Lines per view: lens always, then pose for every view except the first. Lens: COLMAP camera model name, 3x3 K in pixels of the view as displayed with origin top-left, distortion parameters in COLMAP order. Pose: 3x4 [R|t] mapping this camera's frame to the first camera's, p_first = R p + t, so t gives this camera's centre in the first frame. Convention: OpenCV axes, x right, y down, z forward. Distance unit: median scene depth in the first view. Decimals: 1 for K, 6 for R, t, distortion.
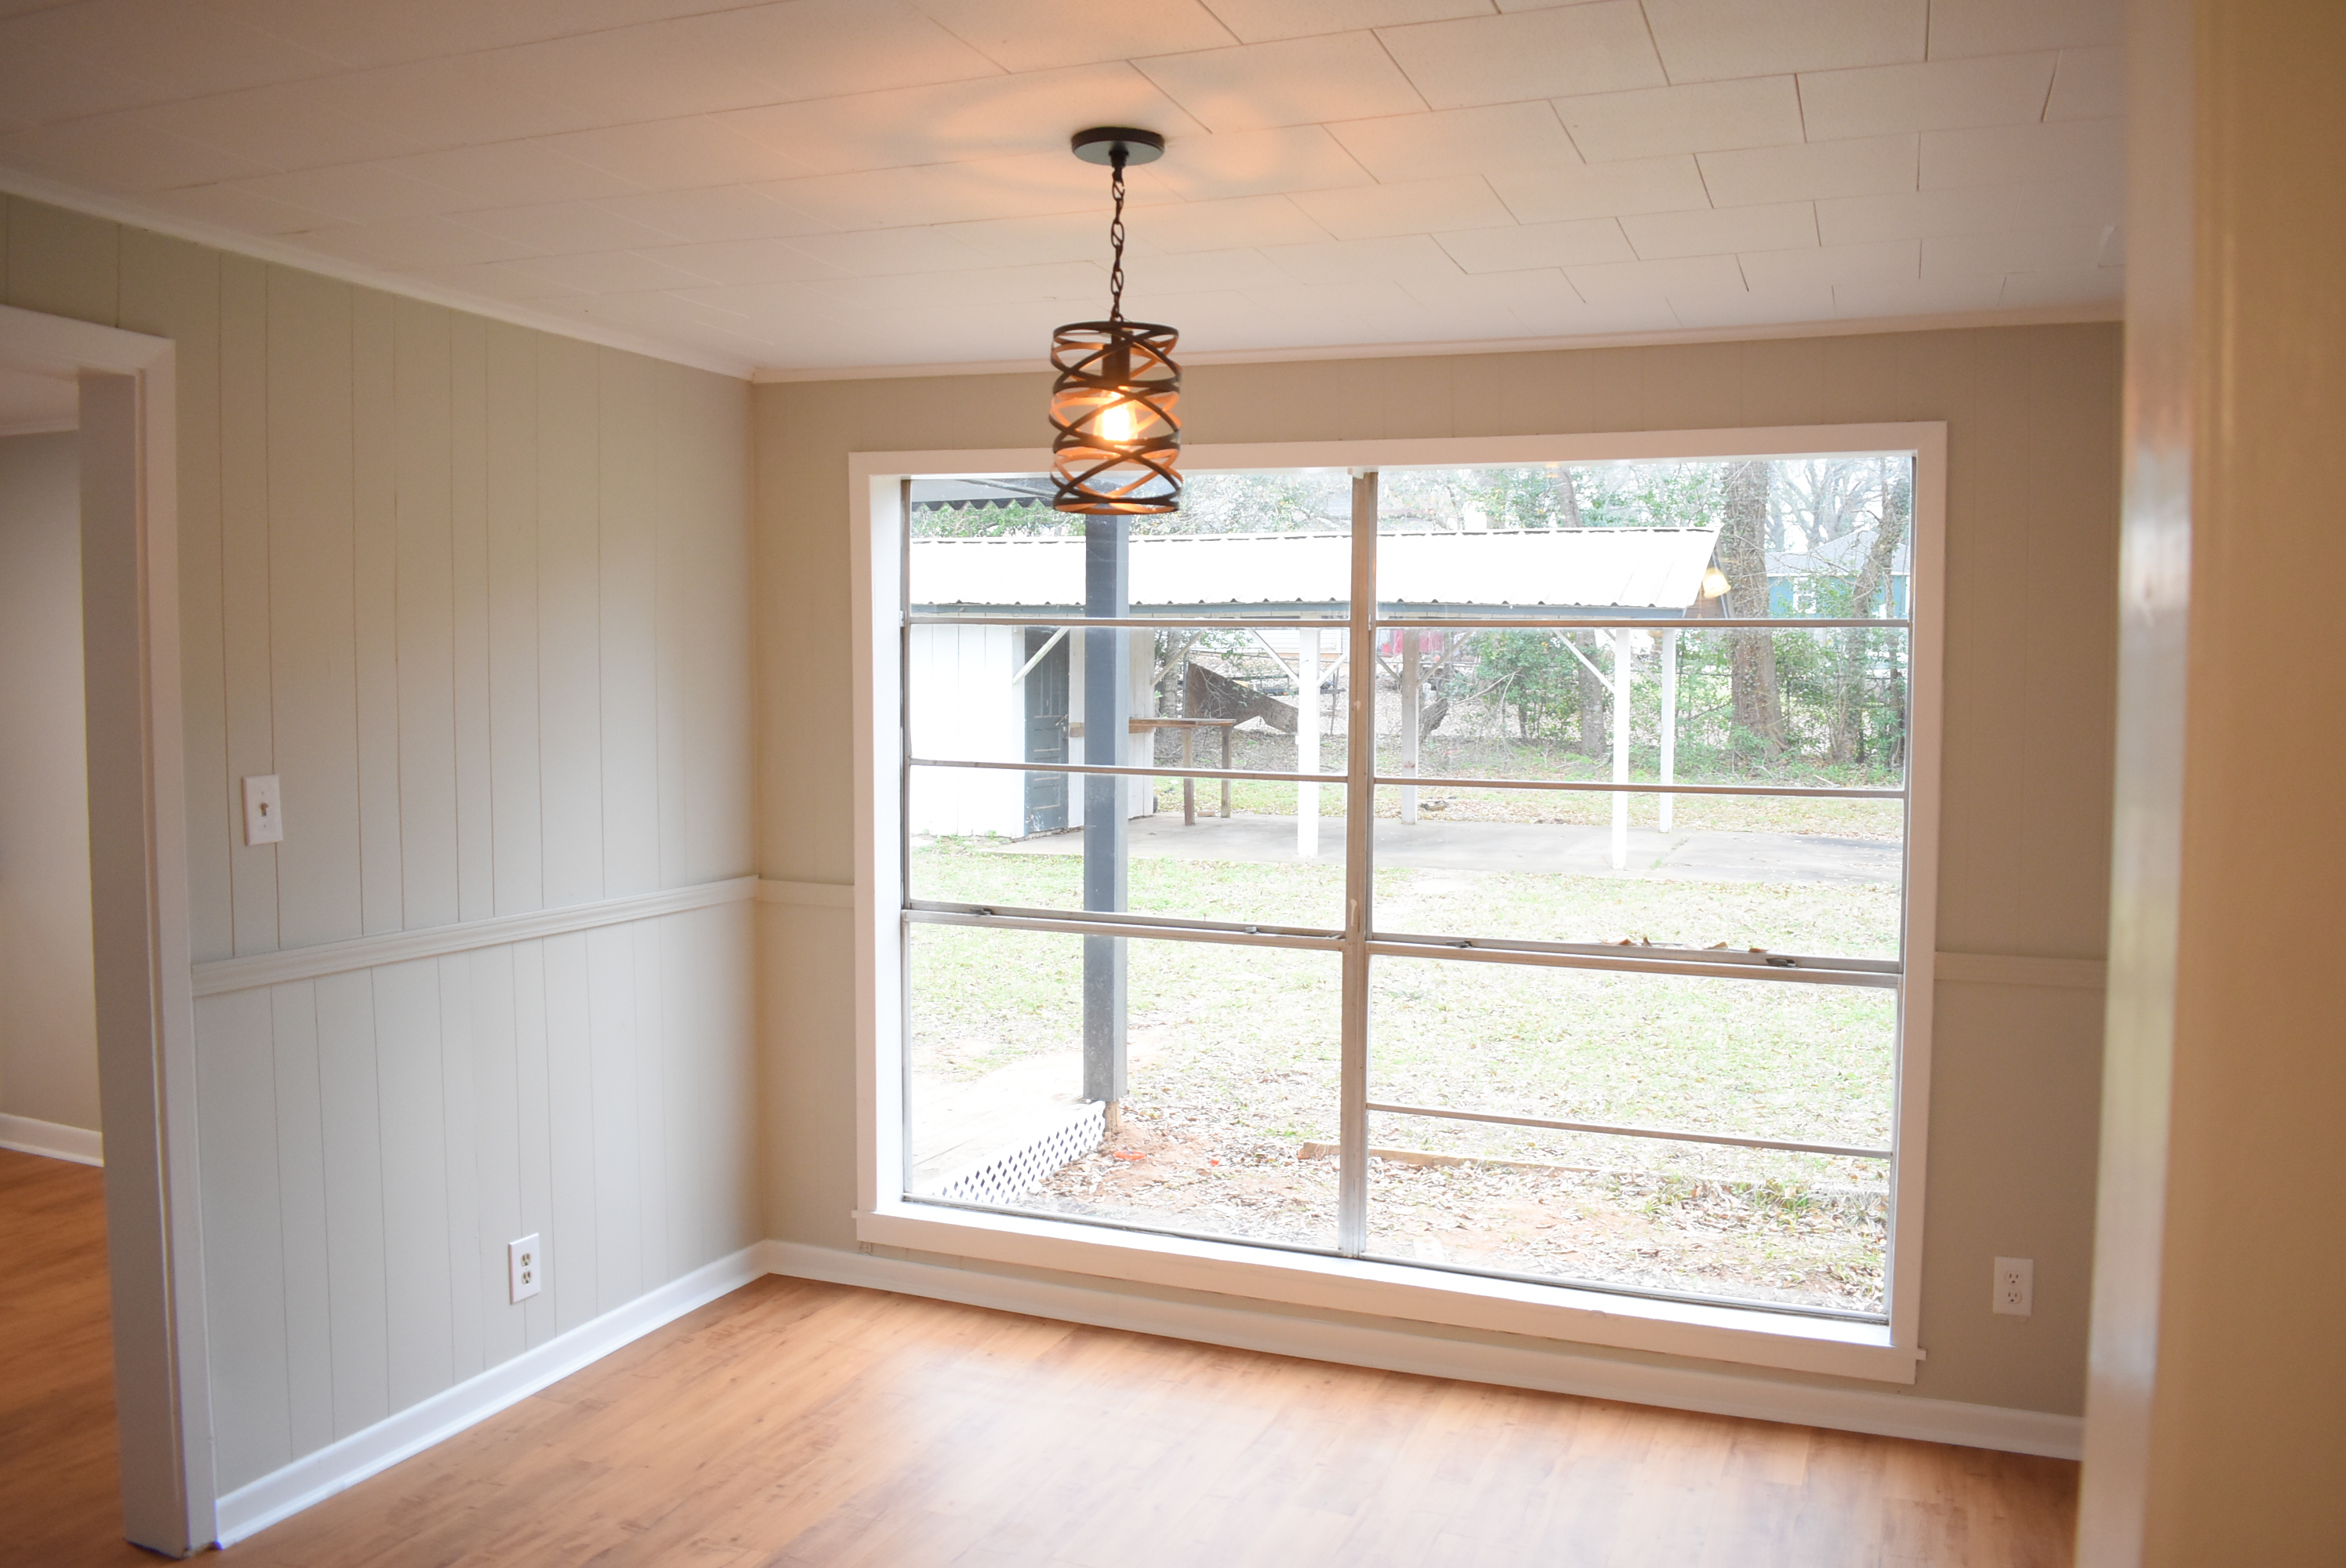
lens RADIAL K [[1815.9, 0, 1171.0], [0, 1815.9, 741.7], [0, 0, 1]] dist [-0.147010, 0.067114]
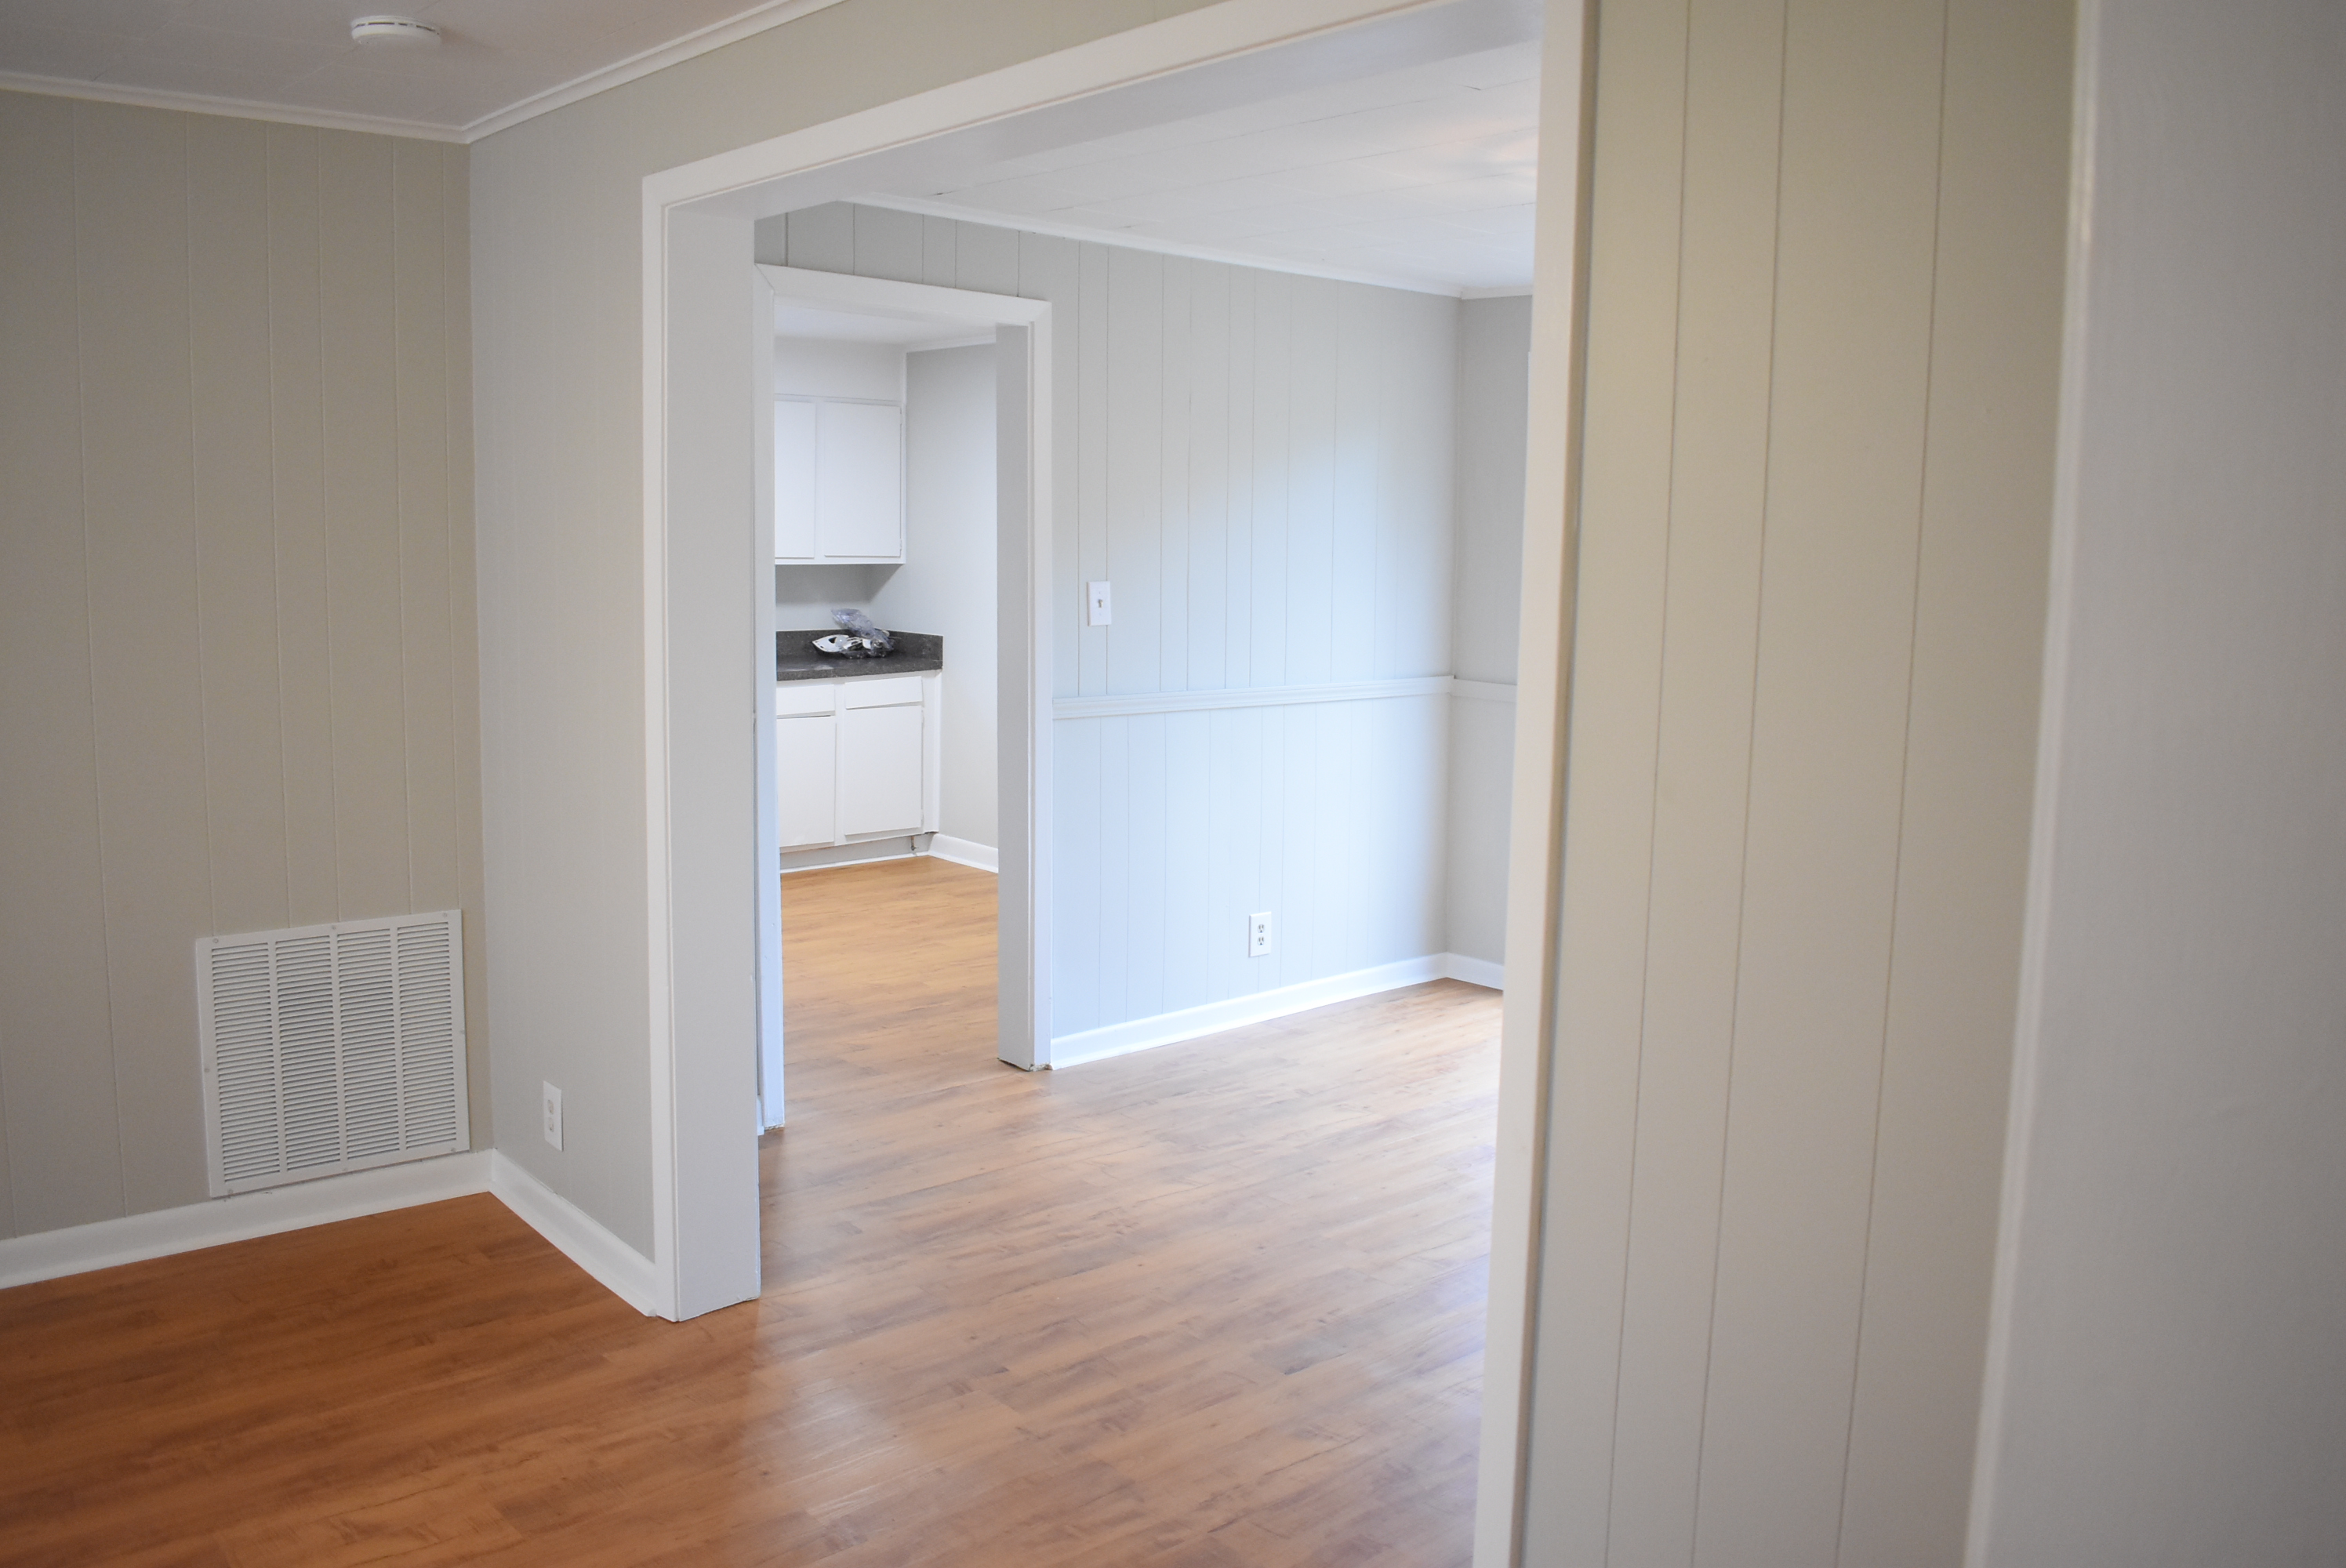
lens RADIAL K [[1892.1, 0, 1173.0], [0, 1892.1, 784.0], [0, 0, 1]] dist [-0.058834, -0.013513]
pose [[0.891902, 0.070394, -0.446716, 0.268124], [-0.028394, 0.994579, 0.100036, 0.024889], [0.451336, -0.076539, 0.889066, -0.423816]]
